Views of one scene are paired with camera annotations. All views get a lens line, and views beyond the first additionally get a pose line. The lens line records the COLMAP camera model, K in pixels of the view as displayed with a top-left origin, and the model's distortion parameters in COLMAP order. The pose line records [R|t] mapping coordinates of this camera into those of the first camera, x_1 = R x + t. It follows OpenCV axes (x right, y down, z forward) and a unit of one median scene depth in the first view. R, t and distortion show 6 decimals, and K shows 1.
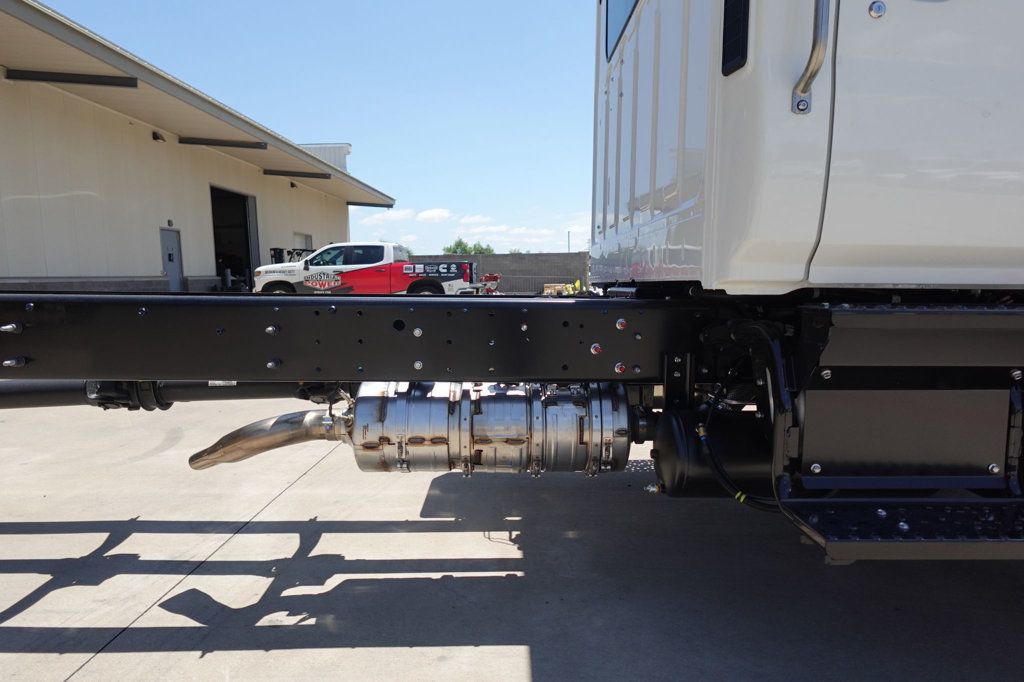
lens RADIAL K [[613.6, 0, 511.5], [0, 613.6, 335.5], [0, 0, 1]] dist [0.004379, -0.000678]
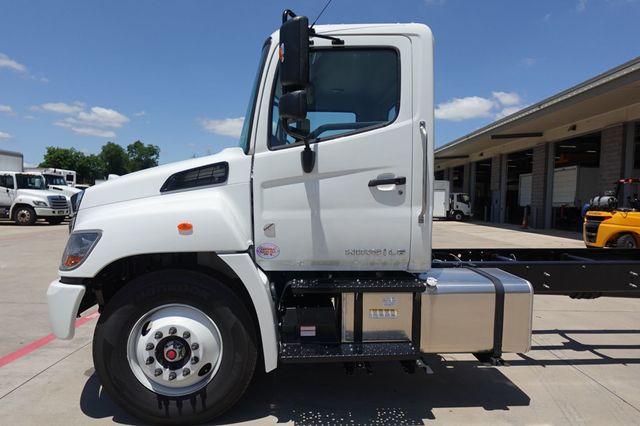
lens RADIAL K [[380.9, 0, 320.8], [0, 380.9, 213.6], [0, 0, 1]] dist [-0.003442, 0.002495]
pose [[-0.999295, -0.011188, -0.035841, 0.640749], [-0.015801, 0.991239, 0.131130, -0.491543], [0.034059, 0.131604, -0.990717, 2.866870]]
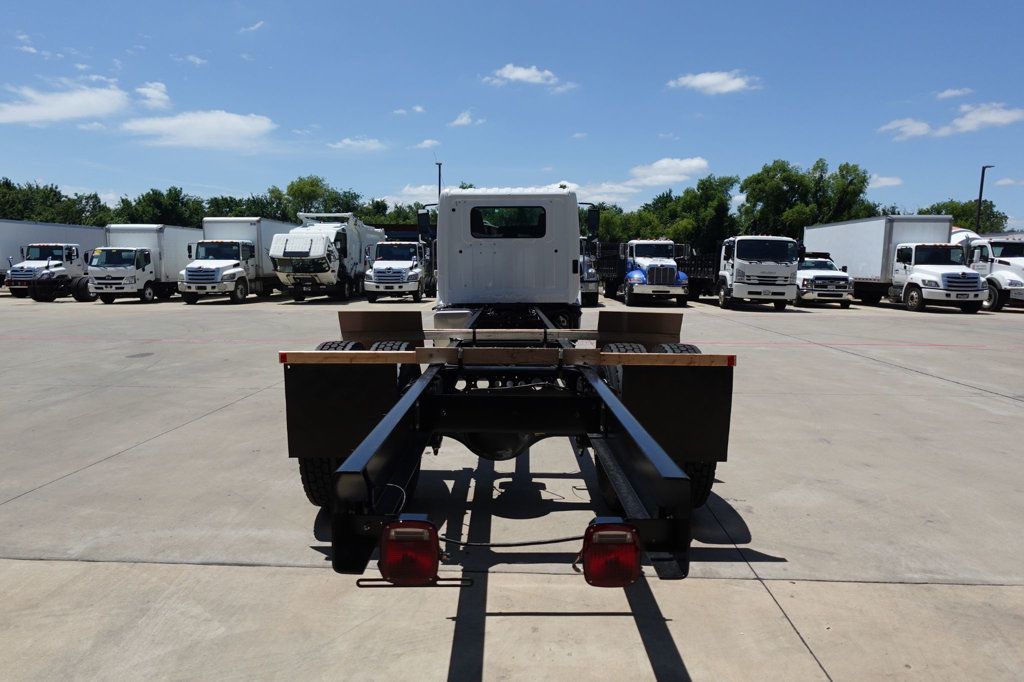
lens RADIAL K [[606.8, 0, 512.1], [0, 606.8, 344.5], [0, 0, 1]] dist [-0.001785, 0.003100]
pose [[0.008149, -0.121587, 0.992547, -4.266942], [0.088423, 0.988780, 0.120399, -0.332238], [-0.996050, 0.086783, 0.018809, 1.057704]]
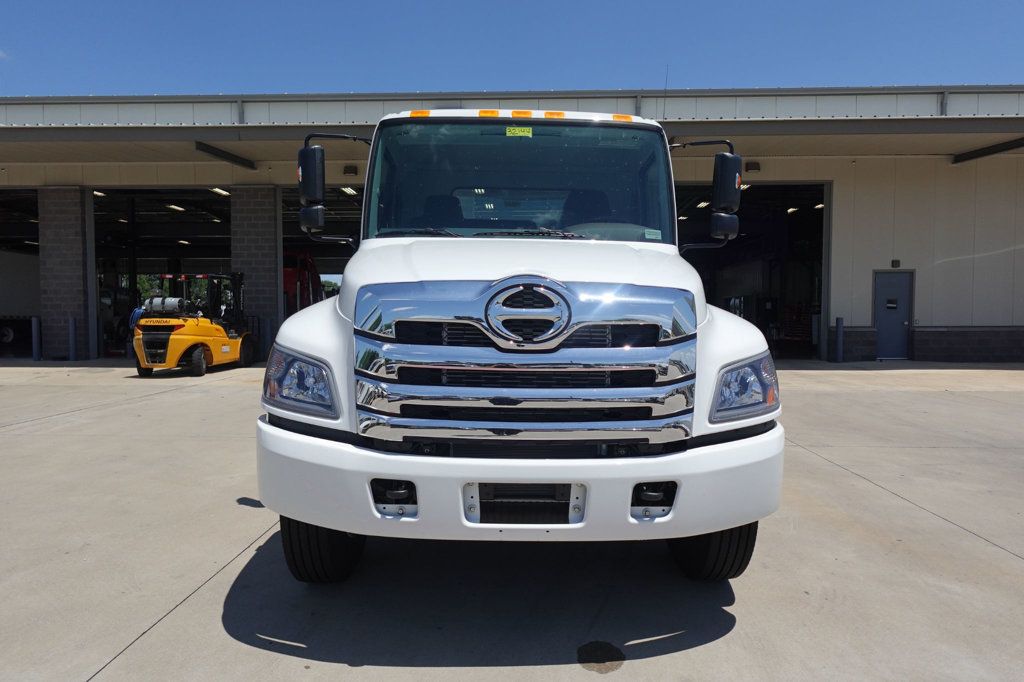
lens RADIAL K [[610.7, 0, 515.2], [0, 610.7, 339.8], [0, 0, 1]] dist [-0.000580, 0.001382]
pose [[-0.000779, 0.049114, -0.998793, 2.687902], [-0.097701, 0.994011, 0.048955, -0.307131], [0.995216, 0.097621, 0.004024, 1.139213]]
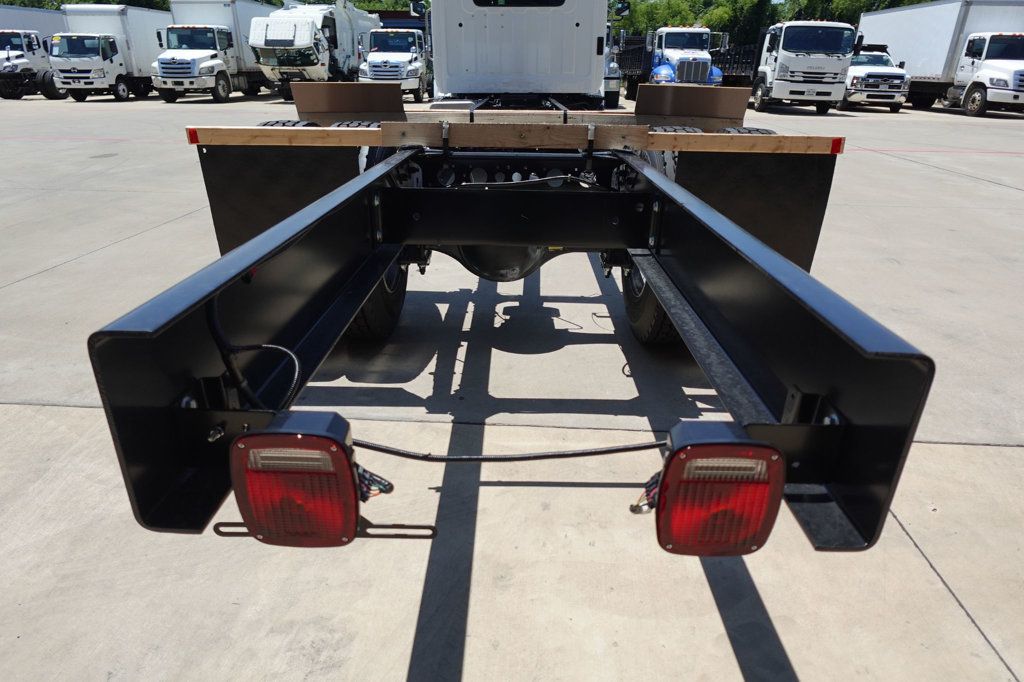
lens RADIAL K [[606.1, 0, 512.0], [0, 606.1, 341.0], [0, 0, 1]] dist [0.002968, -0.002245]
pose [[0.025730, -0.406222, 0.913412, -3.850492], [0.082809, 0.911440, 0.403013, -0.216510], [-0.996233, 0.065269, 0.057090, 1.066786]]
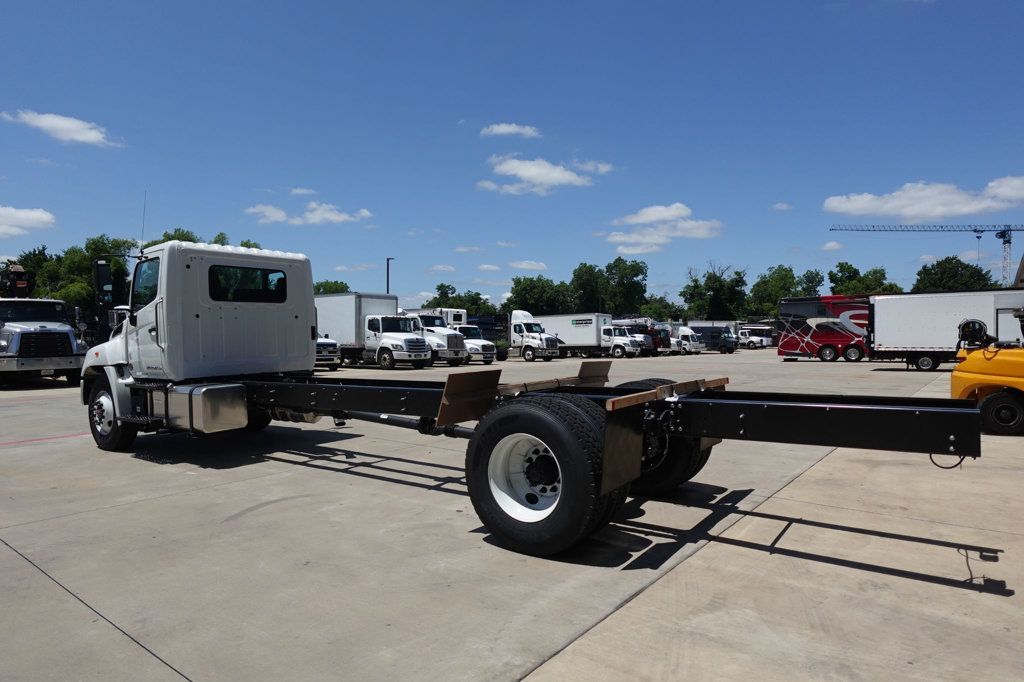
lens RADIAL K [[610.7, 0, 515.2], [0, 610.7, 339.8], [0, 0, 1]] dist [-0.000580, 0.001382]
pose [[-0.808148, 0.007513, 0.588931, -3.547051], [0.066535, 0.994682, 0.078613, -0.521750], [-0.585209, 0.102716, -0.804351, 3.330805]]
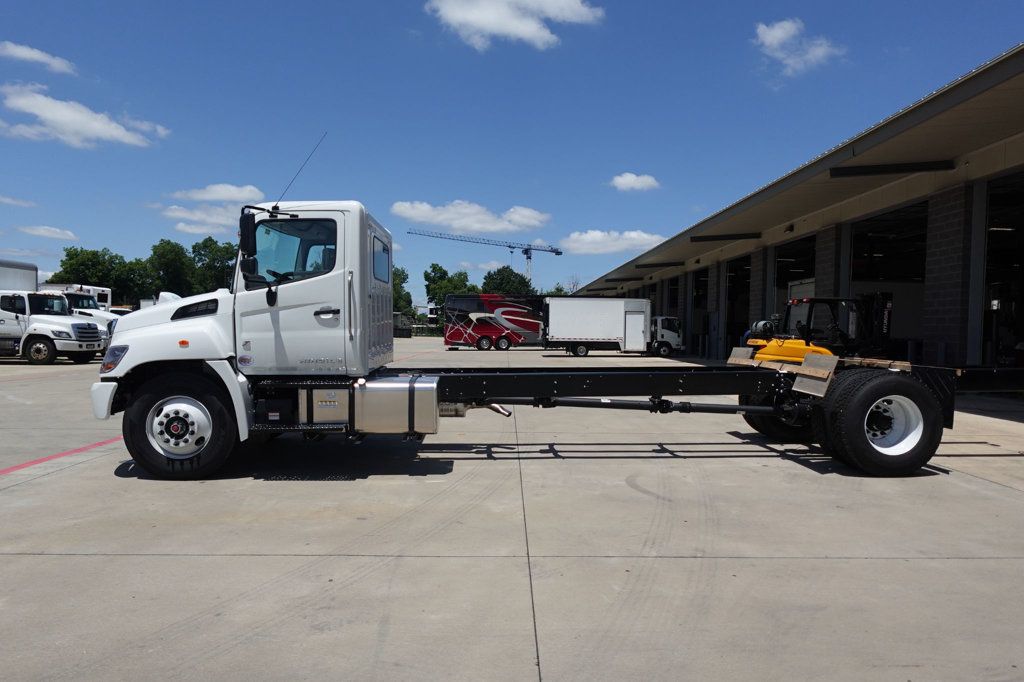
lens RADIAL K [[609.5, 0, 513.3], [0, 609.5, 342.0], [0, 0, 1]] dist [-0.003442, 0.002495]
pose [[-0.998837, -0.006022, -0.047843, -0.361489], [-0.011621, 0.992988, 0.117640, -0.644063], [0.046799, 0.118059, -0.991903, 4.551164]]
